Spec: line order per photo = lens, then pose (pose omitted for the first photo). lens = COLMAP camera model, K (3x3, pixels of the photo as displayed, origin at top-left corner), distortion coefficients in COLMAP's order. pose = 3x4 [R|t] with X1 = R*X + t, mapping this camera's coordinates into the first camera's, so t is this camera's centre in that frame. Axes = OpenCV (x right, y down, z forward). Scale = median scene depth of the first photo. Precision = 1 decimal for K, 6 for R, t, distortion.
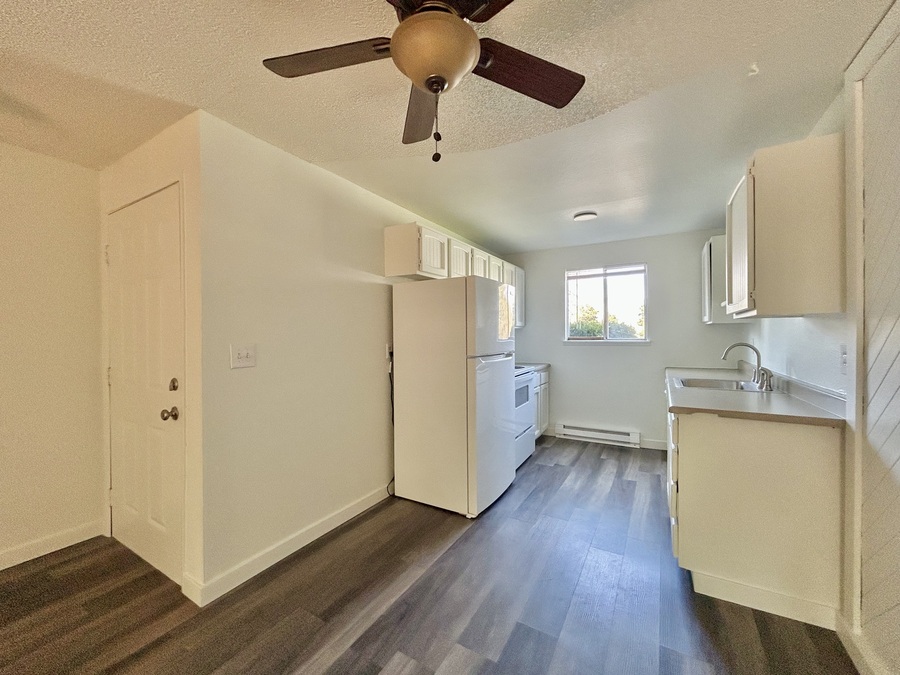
lens RADIAL K [[361.5, 0, 449.2], [0, 361.5, 338.6], [0, 0, 1]] dist [-0.000667, -0.000173]
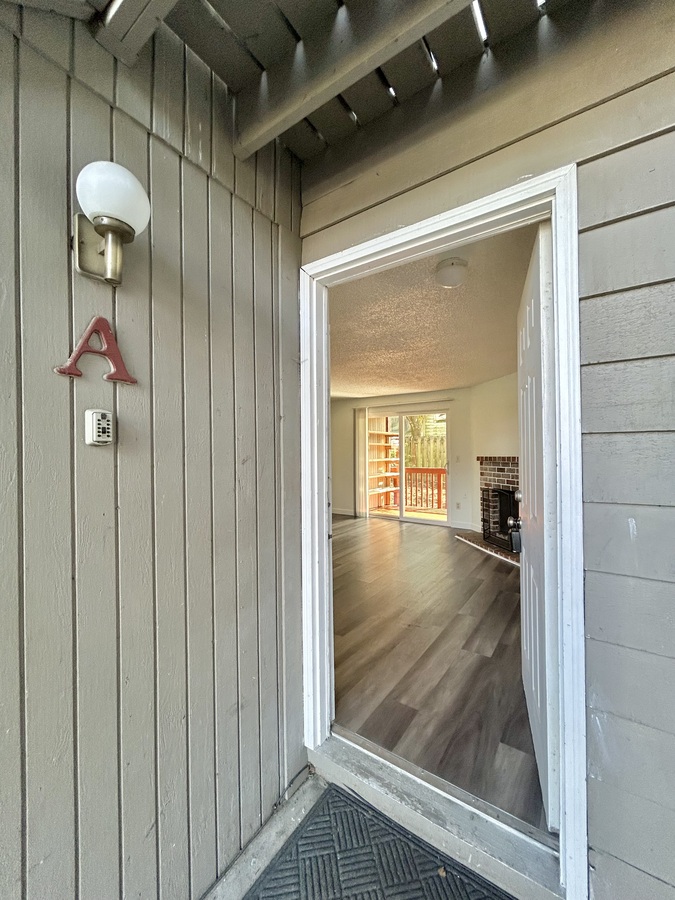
lens RADIAL K [[361.5, 0, 335.4], [0, 361.5, 450.2], [0, 0, 1]] dist [-0.000667, -0.000173]
pose [[-0.996652, 0.016899, 0.079998, -0.512855], [0.016719, 0.999856, -0.002923, -0.005855], [-0.080036, -0.001576, -0.996791, 1.194496]]
